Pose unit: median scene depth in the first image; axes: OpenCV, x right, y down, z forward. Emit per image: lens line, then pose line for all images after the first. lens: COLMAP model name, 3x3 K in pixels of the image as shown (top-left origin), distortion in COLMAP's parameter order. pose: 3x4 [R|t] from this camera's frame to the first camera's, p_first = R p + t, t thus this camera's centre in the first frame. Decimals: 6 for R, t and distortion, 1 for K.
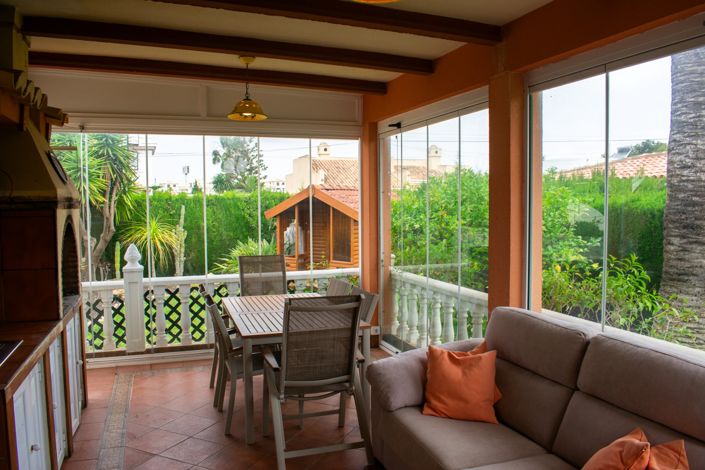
lens RADIAL K [[562.1, 0, 354.7], [0, 562.1, 239.3], [0, 0, 1]] dist [-0.091704, 0.016147]
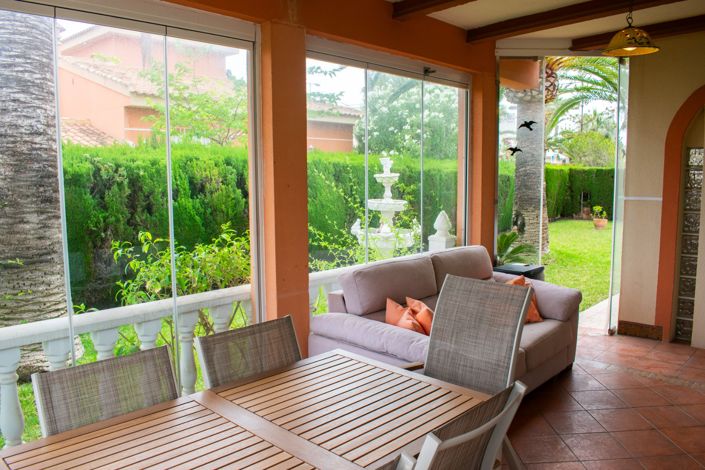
lens RADIAL K [[562.1, 0, 333.3], [0, 562.1, 248.6], [0, 0, 1]] dist [-0.091704, 0.016147]
pose [[-0.442496, -0.113672, 0.889537, -0.422497], [0.061088, 0.985809, 0.156362, -0.058344], [-0.894687, 0.123530, -0.429272, 0.987134]]
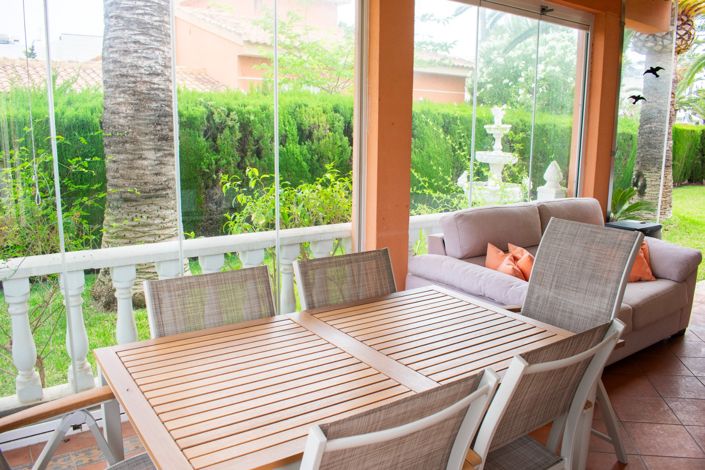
lens RADIAL K [[562.1, 0, 335.5], [0, 562.1, 248.2], [0, 0, 1]] dist [-0.091704, 0.016147]
pose [[-0.267547, -0.199872, 0.942587, -0.432911], [0.050849, 0.973957, 0.220957, -0.035988], [-0.962202, 0.107046, -0.250416, 0.985923]]
